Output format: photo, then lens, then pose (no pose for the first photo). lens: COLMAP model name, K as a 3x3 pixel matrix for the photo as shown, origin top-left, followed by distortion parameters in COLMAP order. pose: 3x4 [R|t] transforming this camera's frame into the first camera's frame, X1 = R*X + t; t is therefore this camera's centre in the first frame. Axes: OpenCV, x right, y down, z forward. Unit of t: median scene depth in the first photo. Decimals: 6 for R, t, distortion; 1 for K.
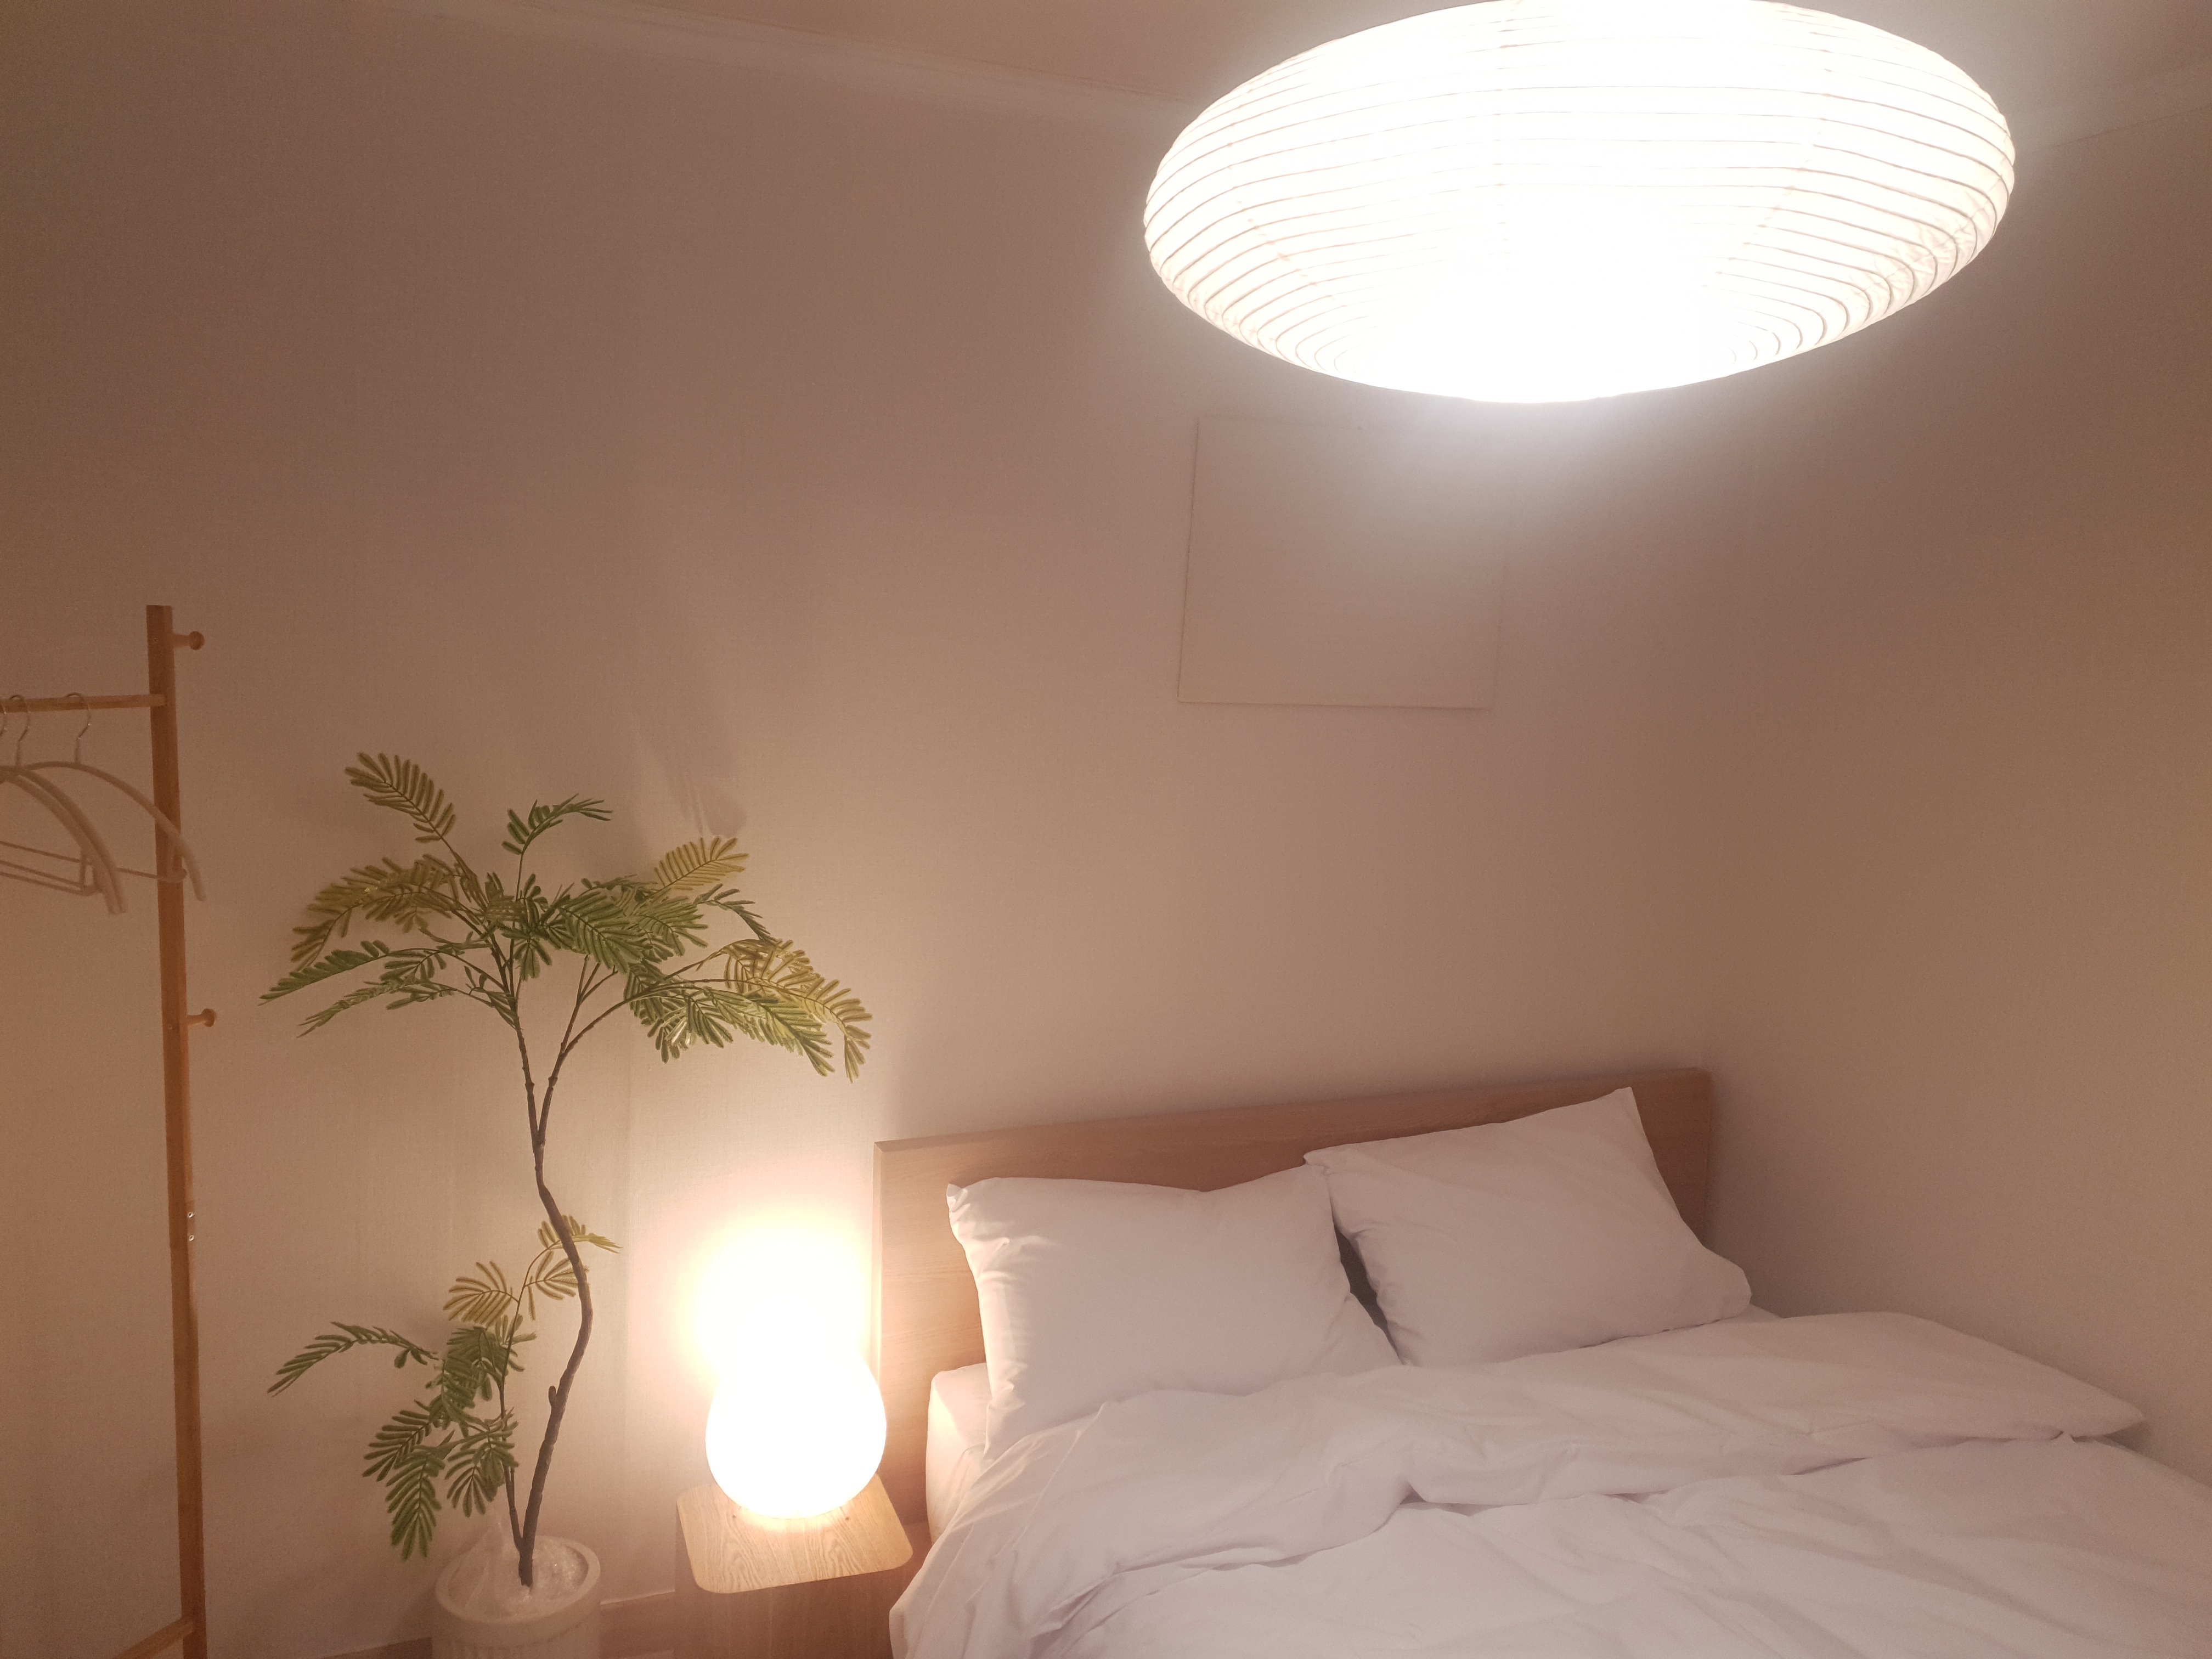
lens RADIAL K [[1677.7, 0, 1032.8], [0, 1677.7, 834.6], [0, 0, 1]] dist [0.041203, -0.075843]
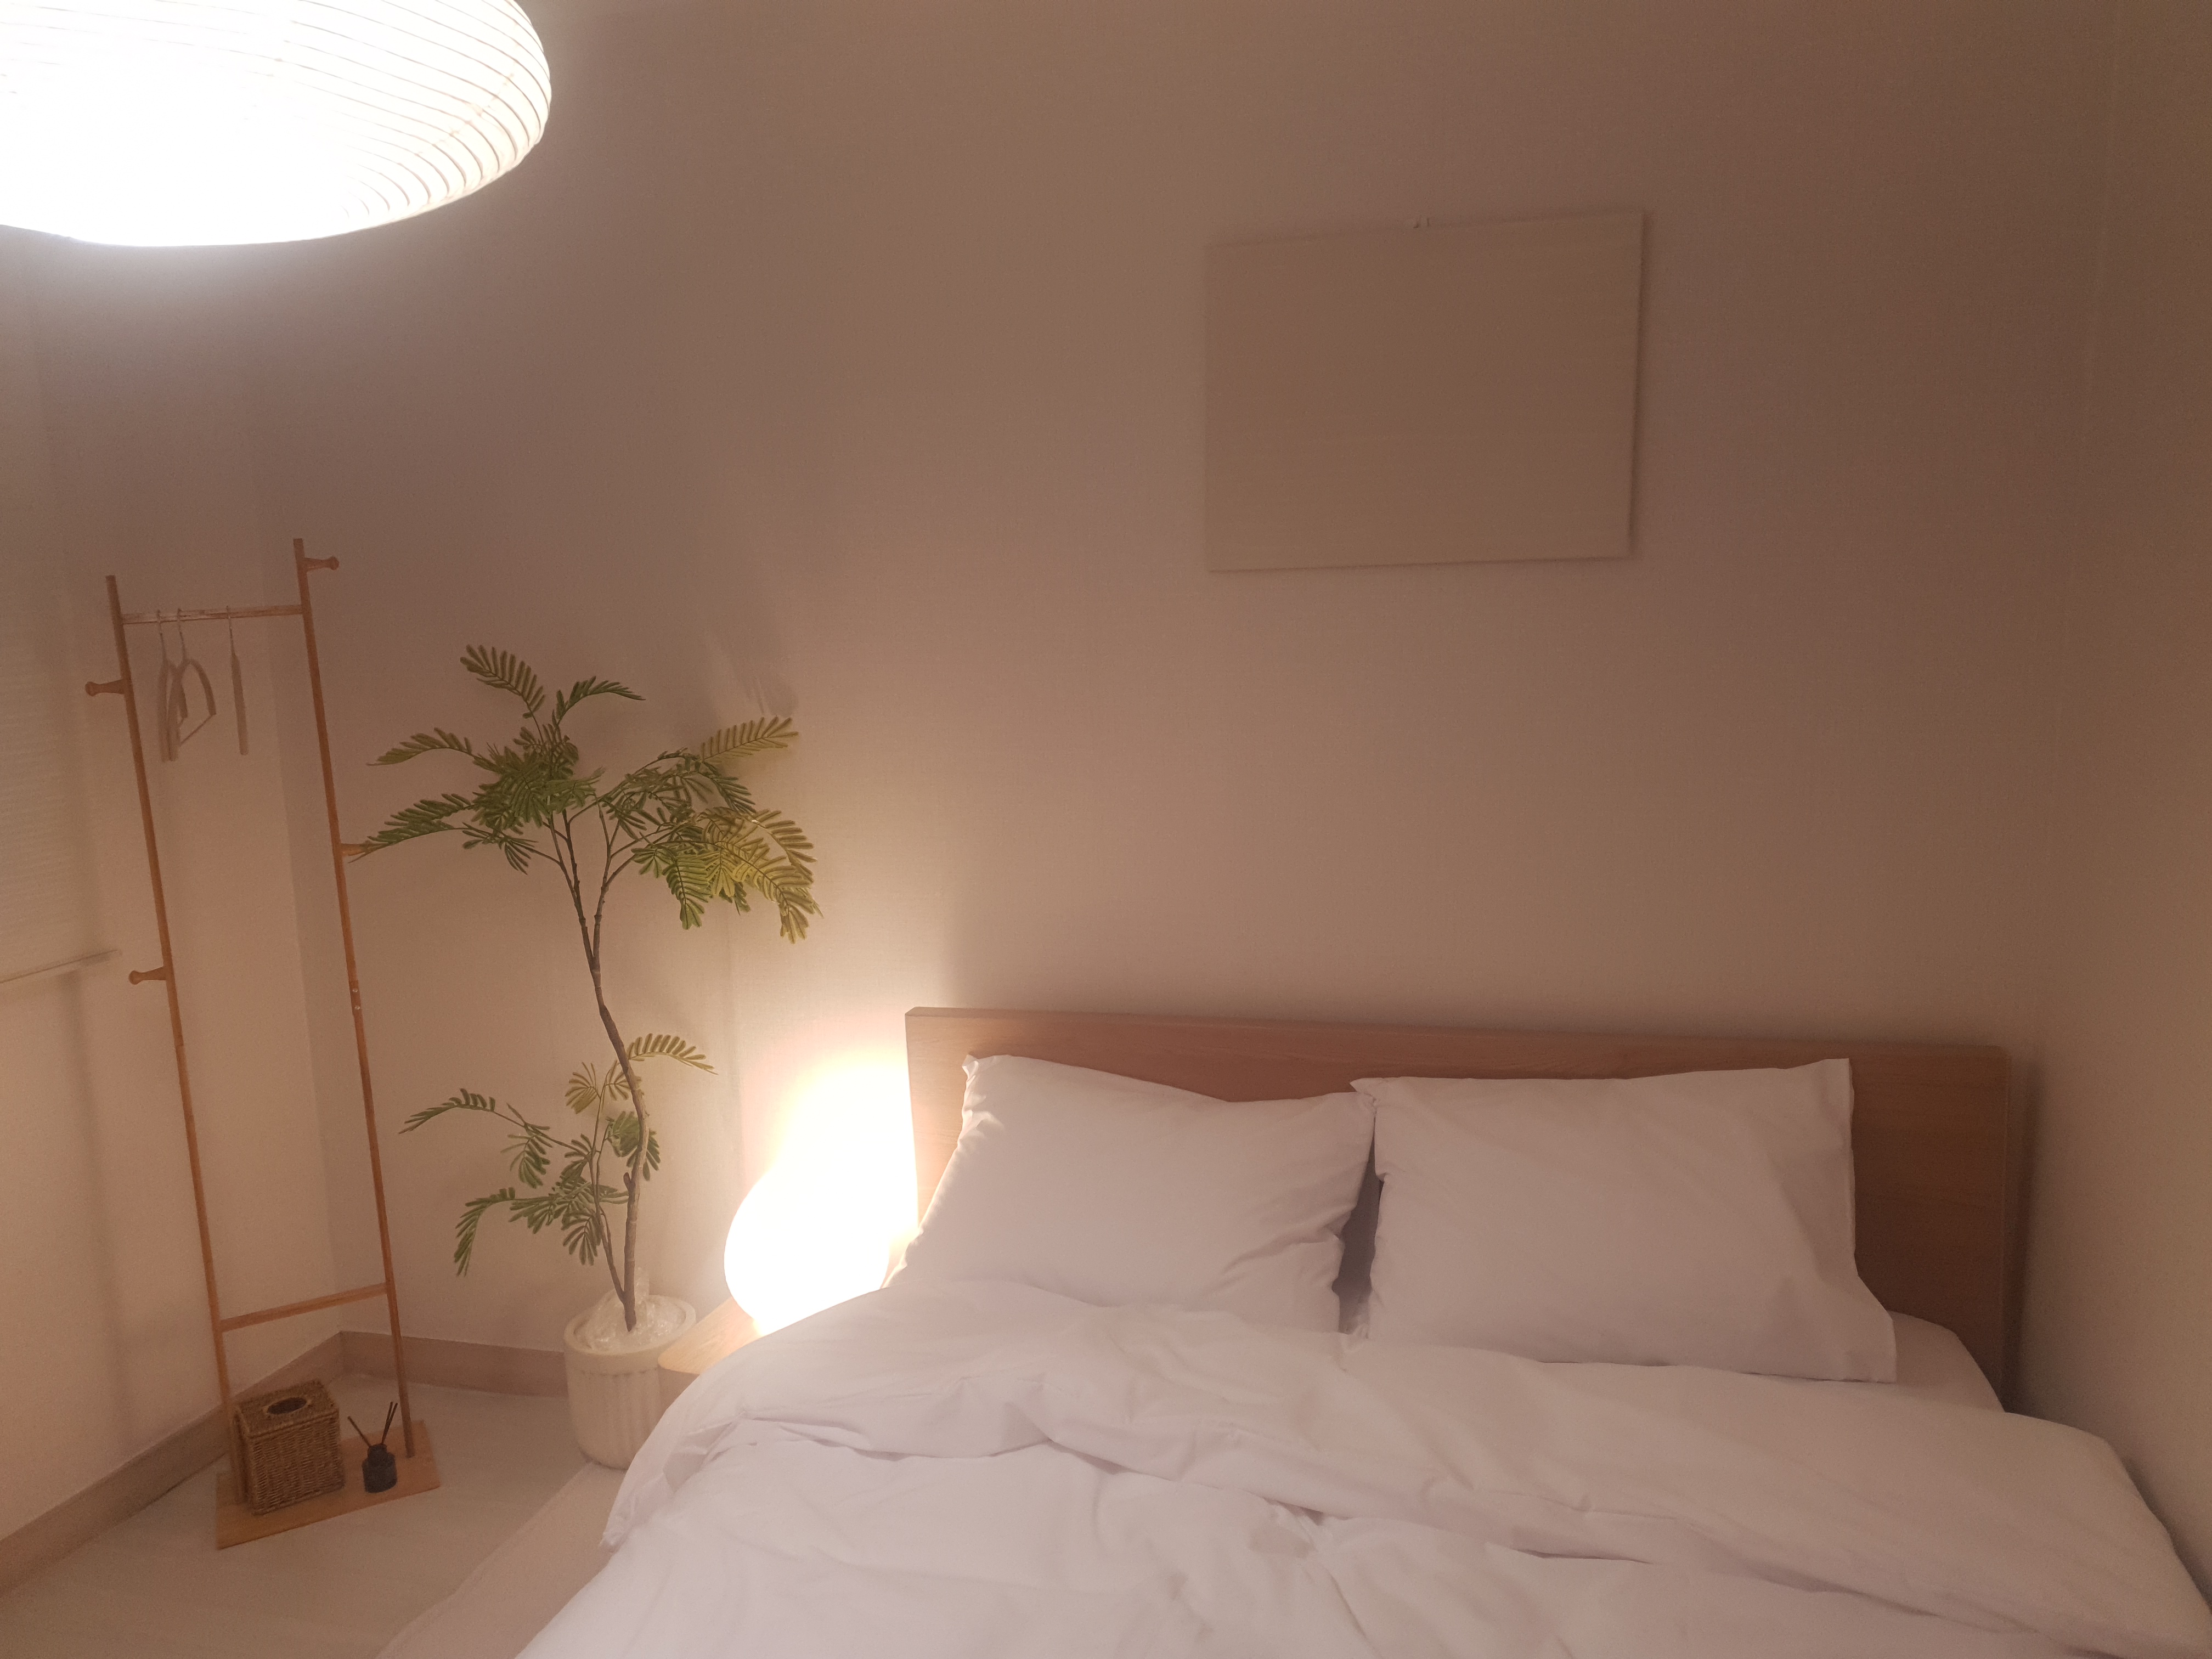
lens RADIAL K [[1646.4, 0, 1106.0], [0, 1646.4, 829.5], [0, 0, 1]] dist [0.096005, -0.220042]
pose [[0.789514, 0.042931, -0.612229, 0.703613], [-0.010841, 0.998370, 0.056028, 0.013199], [0.613637, -0.037598, 0.788693, 0.286915]]
